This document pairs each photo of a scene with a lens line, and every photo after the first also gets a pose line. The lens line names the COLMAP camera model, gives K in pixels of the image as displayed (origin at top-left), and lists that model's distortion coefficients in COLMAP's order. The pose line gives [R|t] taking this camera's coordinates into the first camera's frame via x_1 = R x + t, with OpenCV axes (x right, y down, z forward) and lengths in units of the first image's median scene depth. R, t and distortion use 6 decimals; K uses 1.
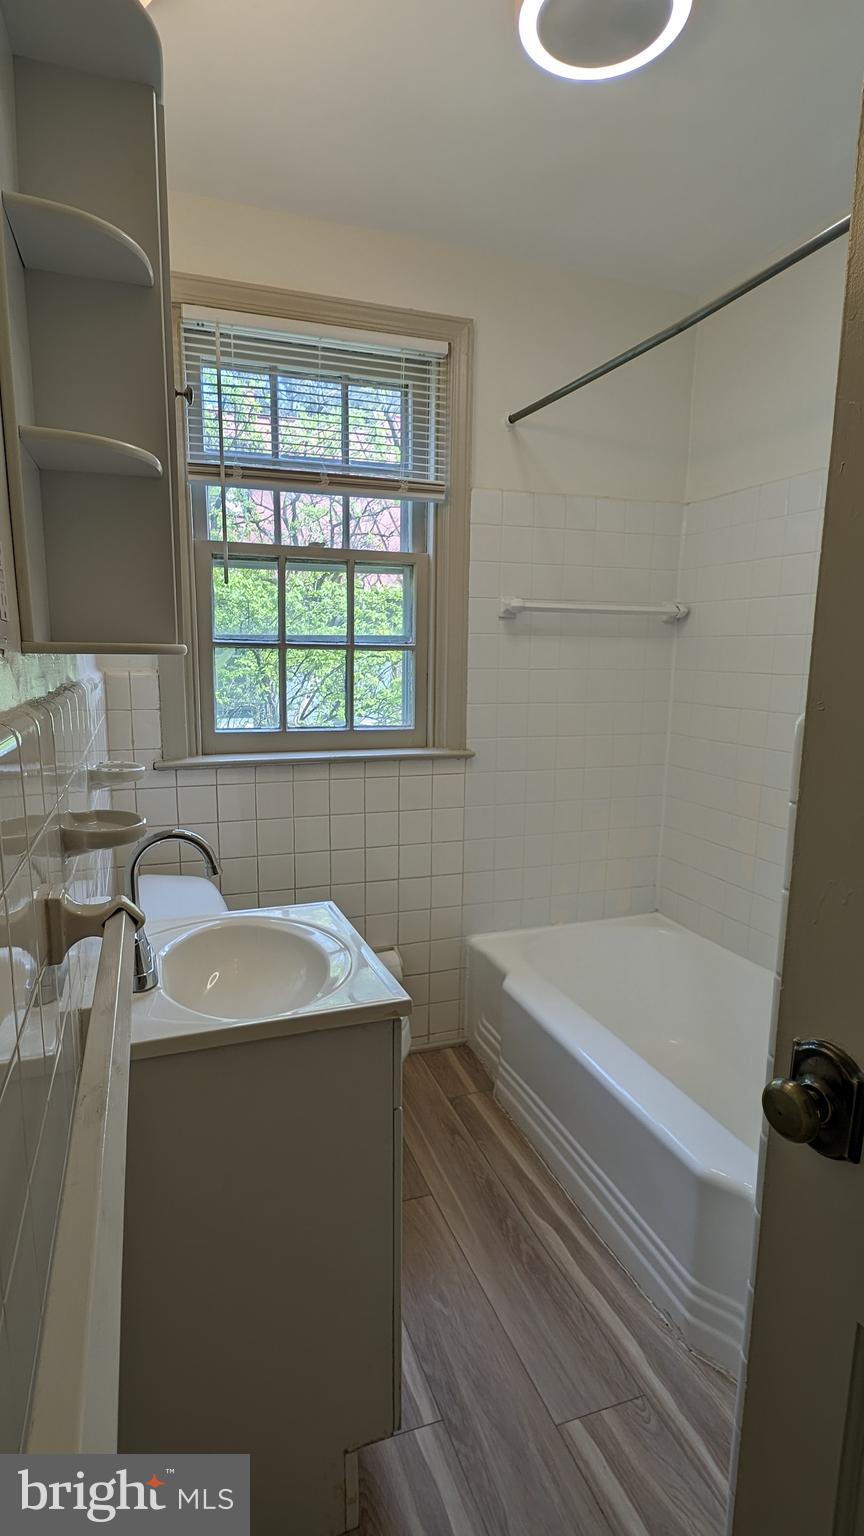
lens RADIAL K [[751.5, 0, 409.2], [0, 751.5, 770.7], [0, 0, 1]] dist [-0.001567, -0.001091]
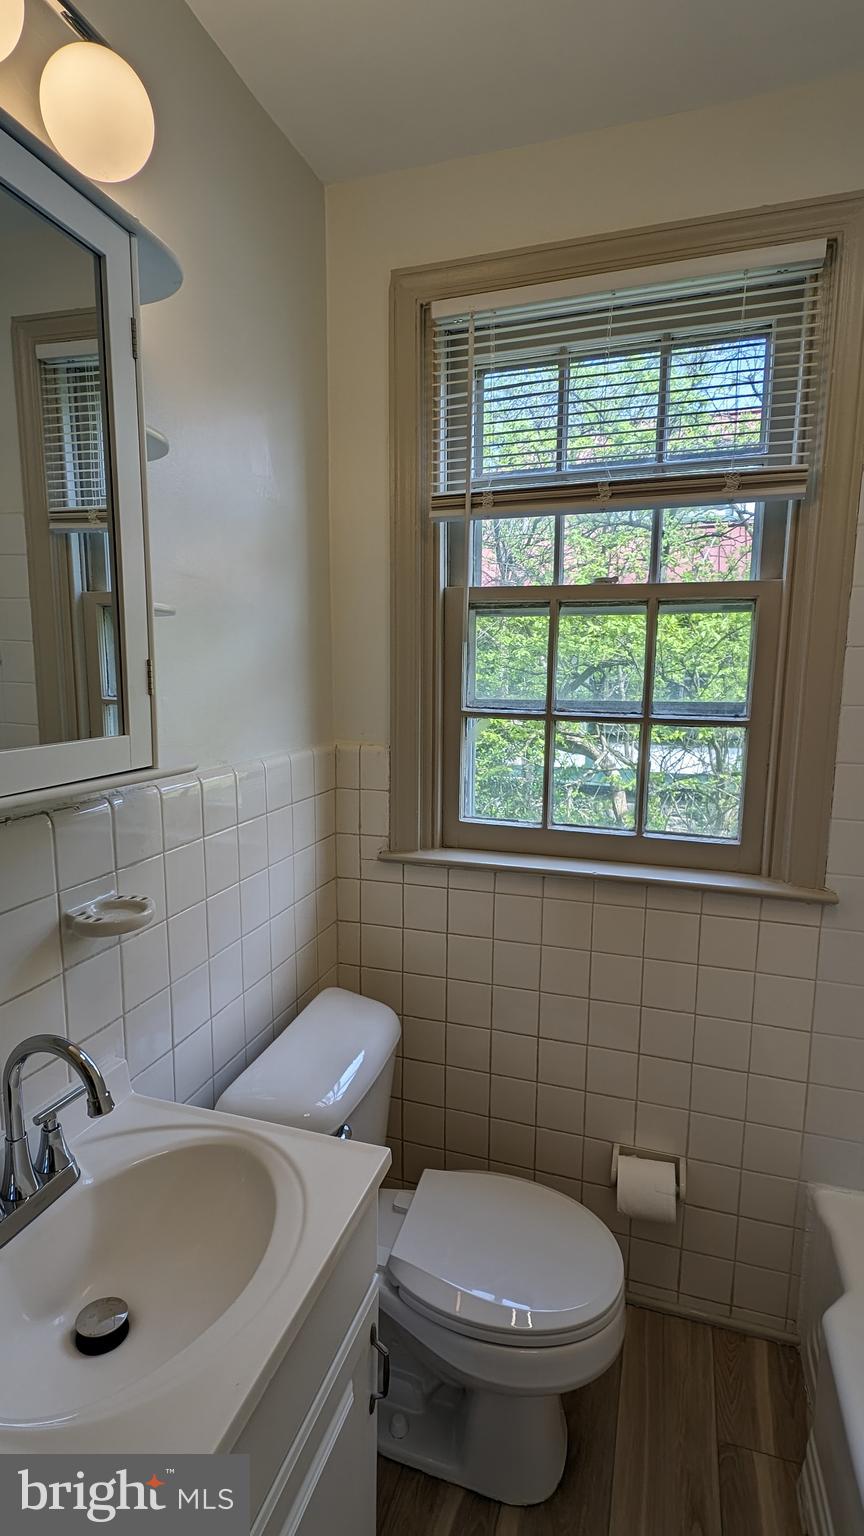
lens RADIAL K [[751.5, 0, 409.2], [0, 751.5, 770.7], [0, 0, 1]] dist [-0.001567, -0.001091]
pose [[0.784261, 0.081254, -0.615087, 0.188313], [-0.093191, 0.995567, 0.012693, -0.107234], [0.613392, 0.047366, 0.788357, 0.313494]]
